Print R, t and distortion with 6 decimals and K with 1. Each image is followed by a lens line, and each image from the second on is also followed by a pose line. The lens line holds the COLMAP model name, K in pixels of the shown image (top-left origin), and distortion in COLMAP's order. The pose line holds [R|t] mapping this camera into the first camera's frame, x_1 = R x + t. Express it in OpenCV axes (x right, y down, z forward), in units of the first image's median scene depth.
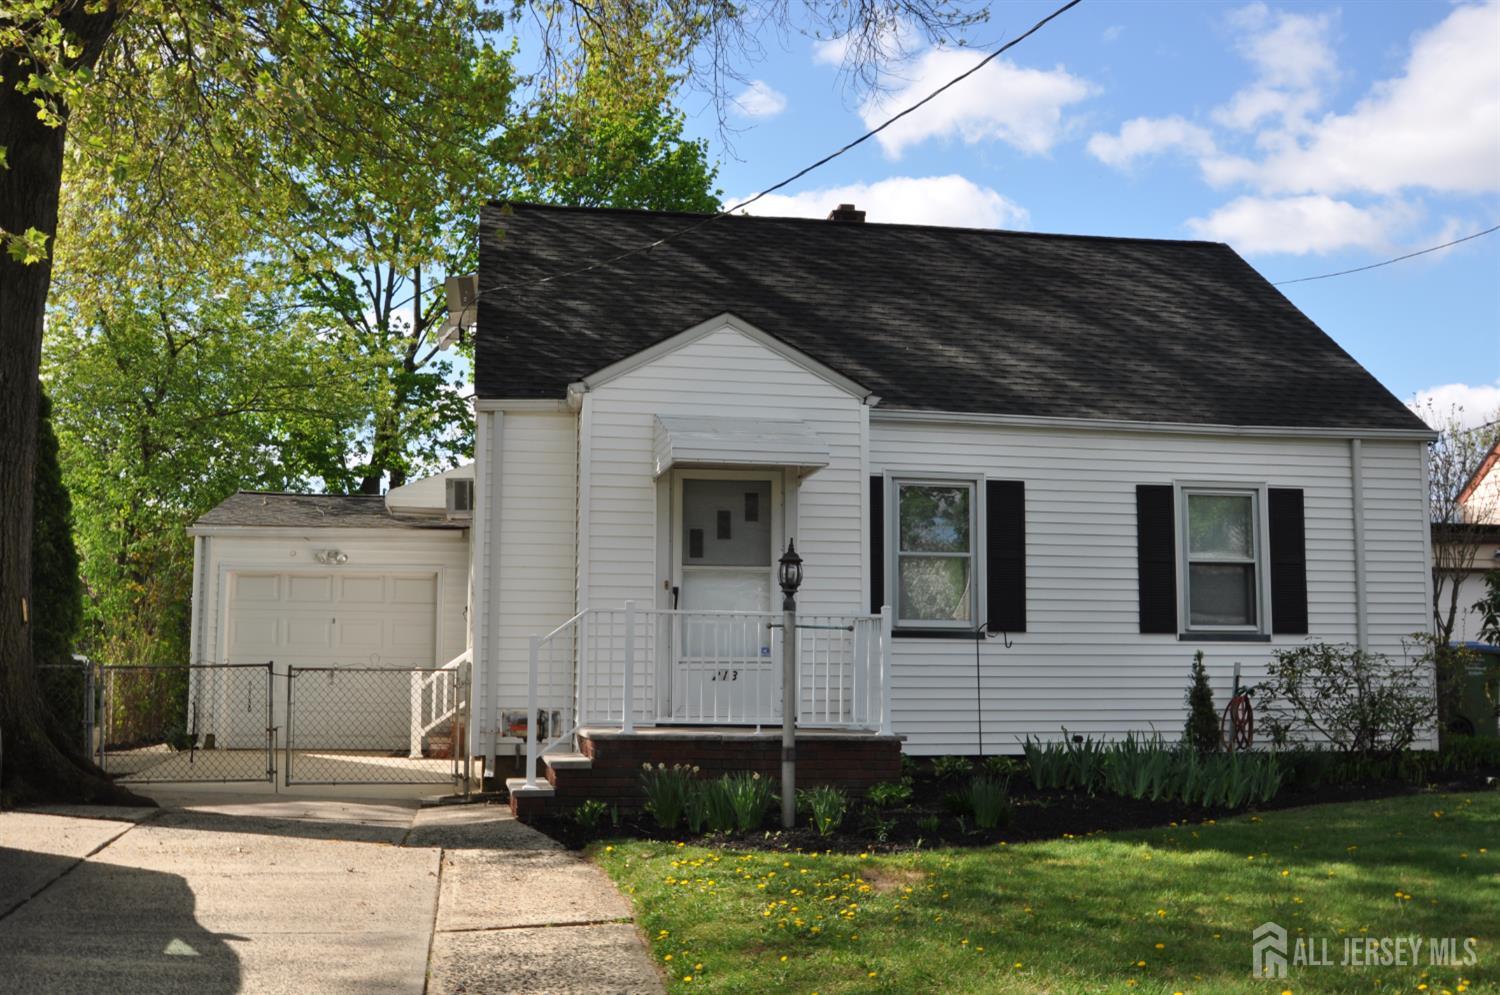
lens RADIAL K [[1514.1, 0, 750.0], [0, 1514.1, 497.5], [0, 0, 1]] dist [-0.065342, -0.004300]
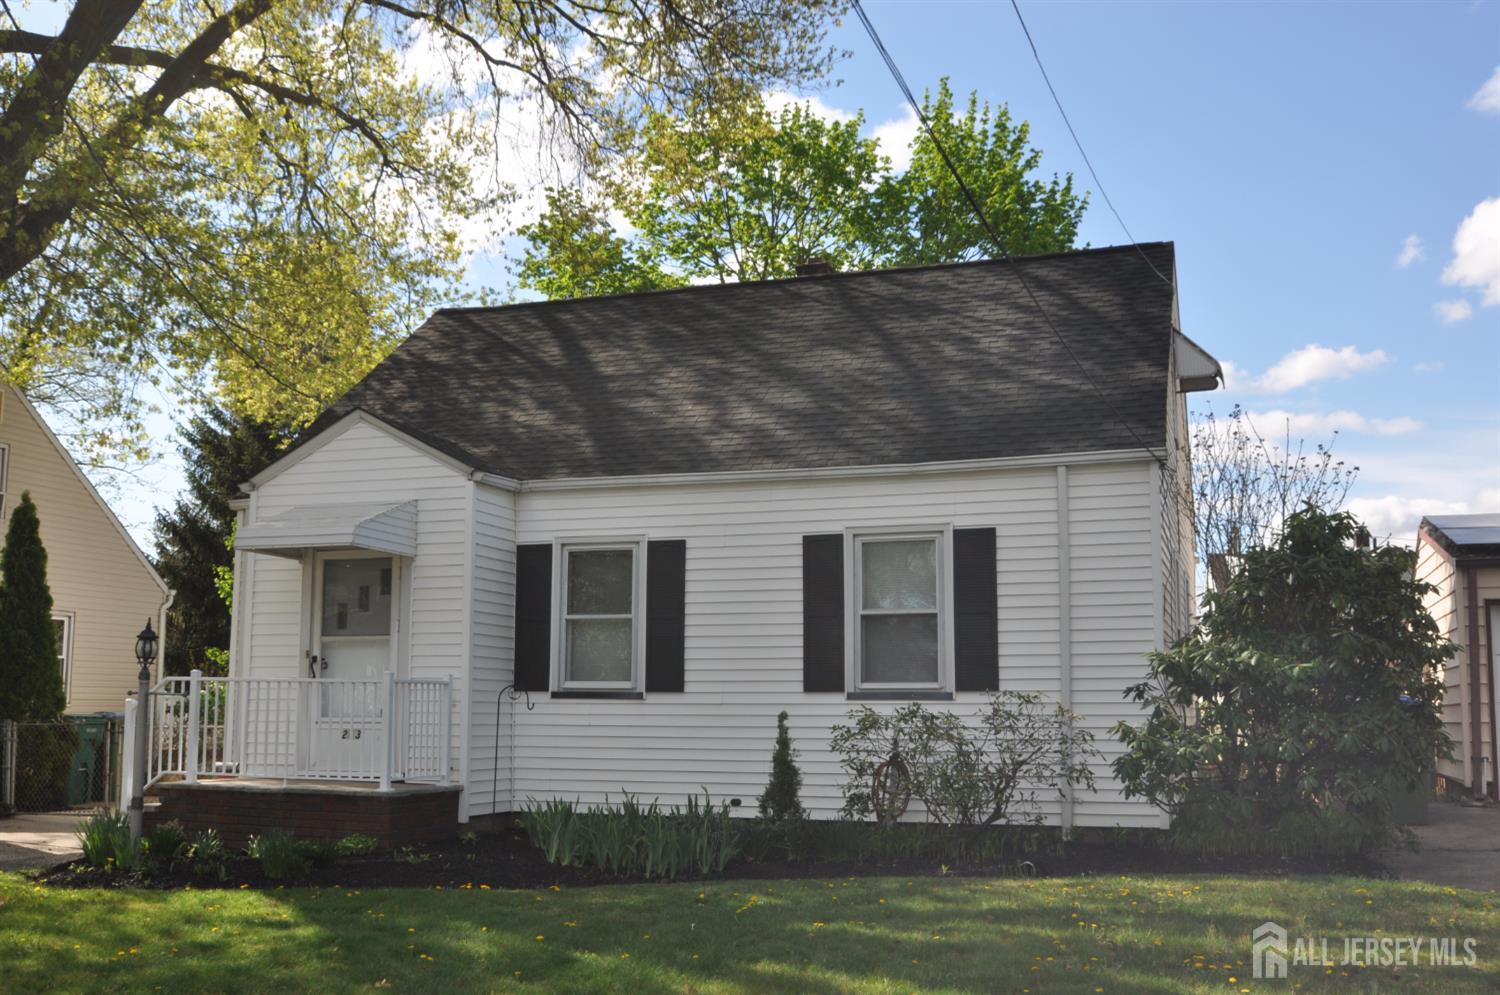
lens RADIAL K [[1588.0, 0, 750.0], [0, 1588.0, 497.5], [0, 0, 1]] dist [0.003989, 0.008446]
pose [[0.859420, -0.074190, -0.505859, 0.752046], [0.055128, 0.997094, -0.052576, 0.018933], [0.508289, 0.017298, 0.861013, 0.122997]]
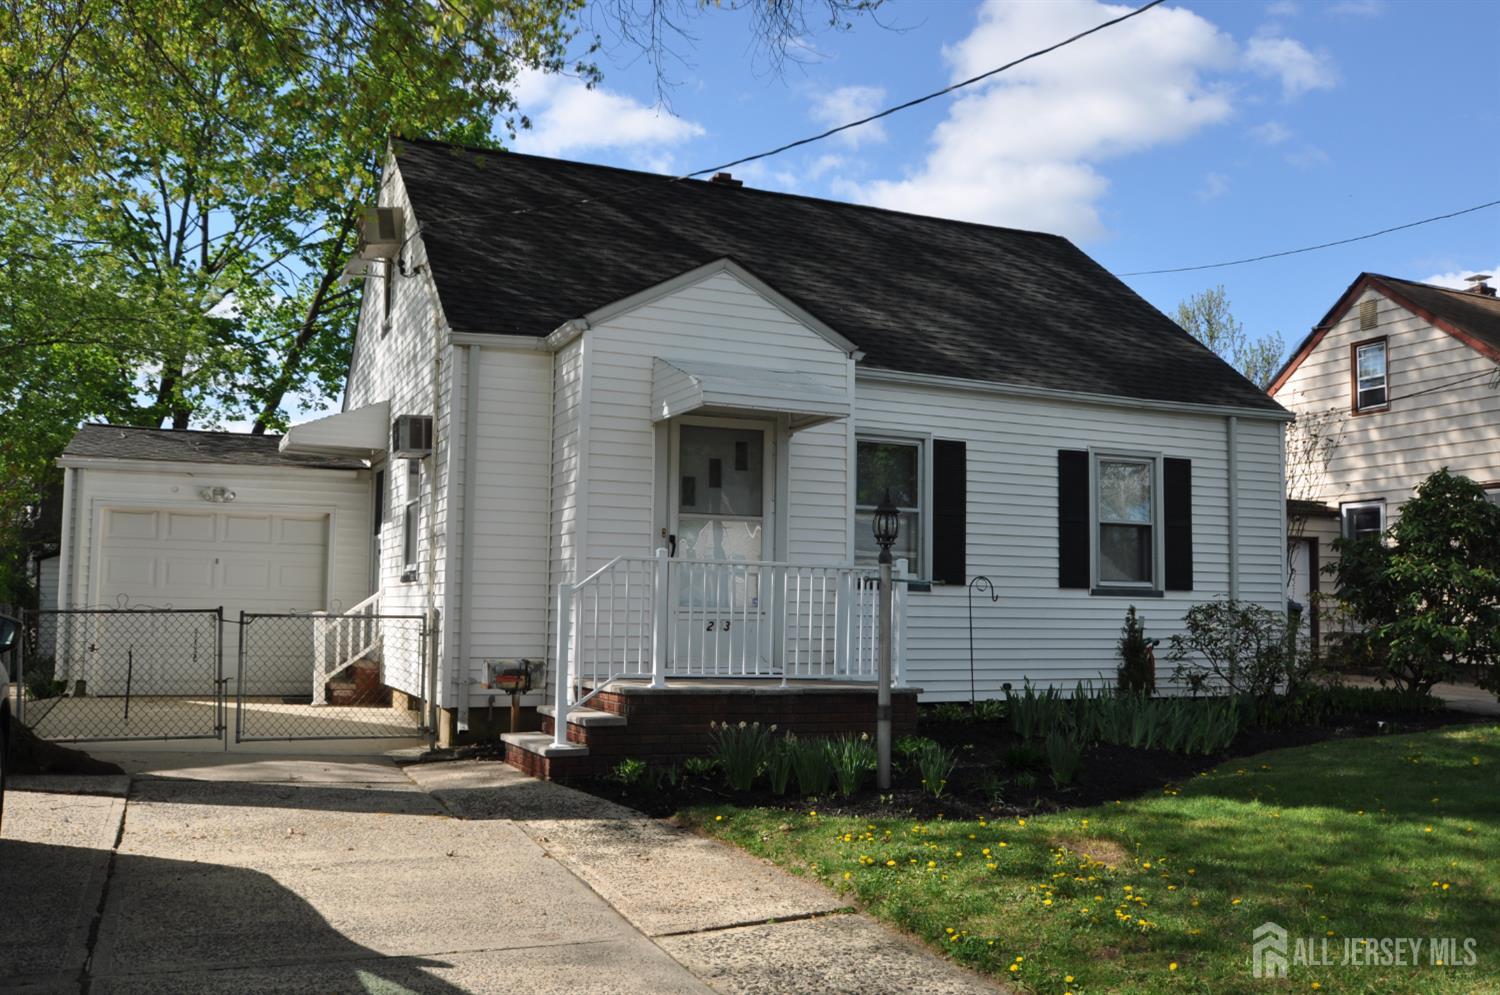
lens RADIAL K [[1317.1, 0, 750.0], [0, 1317.1, 497.5], [0, 0, 1]] dist [-0.061485, 0.008768]
pose [[0.971434, 0.029664, 0.235447, -0.179254], [-0.036513, 0.999026, 0.024781, 0.010748], [-0.234483, -0.032670, 0.971571, 0.146705]]
